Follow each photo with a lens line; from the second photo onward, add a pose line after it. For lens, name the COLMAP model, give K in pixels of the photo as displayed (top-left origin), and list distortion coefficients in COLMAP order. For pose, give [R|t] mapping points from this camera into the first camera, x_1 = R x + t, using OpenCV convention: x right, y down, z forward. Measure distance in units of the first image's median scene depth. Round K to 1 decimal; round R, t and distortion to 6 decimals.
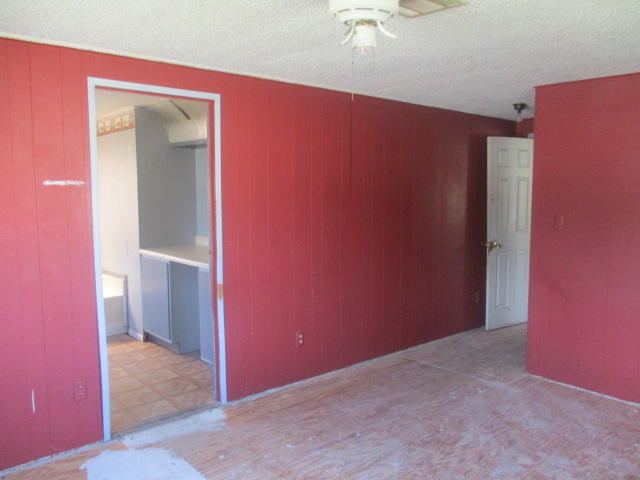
lens RADIAL K [[535.8, 0, 320.2], [0, 535.8, 240.4], [0, 0, 1]] dist [-0.045565, 0.016946]
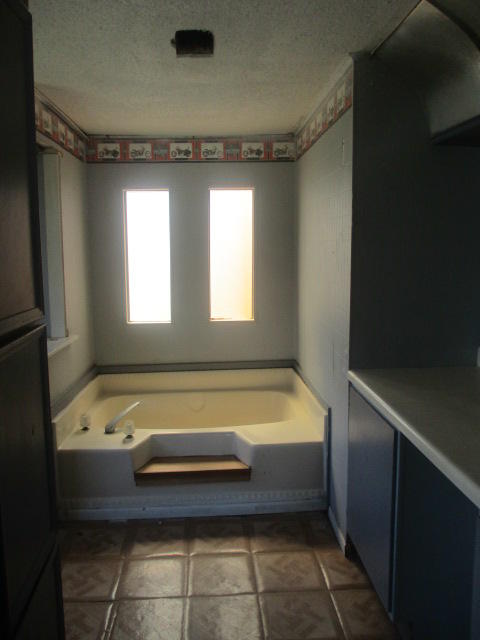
lens RADIAL K [[535.8, 0, 240.0], [0, 535.8, 319.7], [0, 0, 1]] dist [-0.045565, 0.016946]
pose [[0.793817, 0.076562, -0.603318, -0.128161], [-0.046281, 0.996772, 0.065599, -0.050151], [0.606393, -0.024151, 0.794798, 0.543256]]
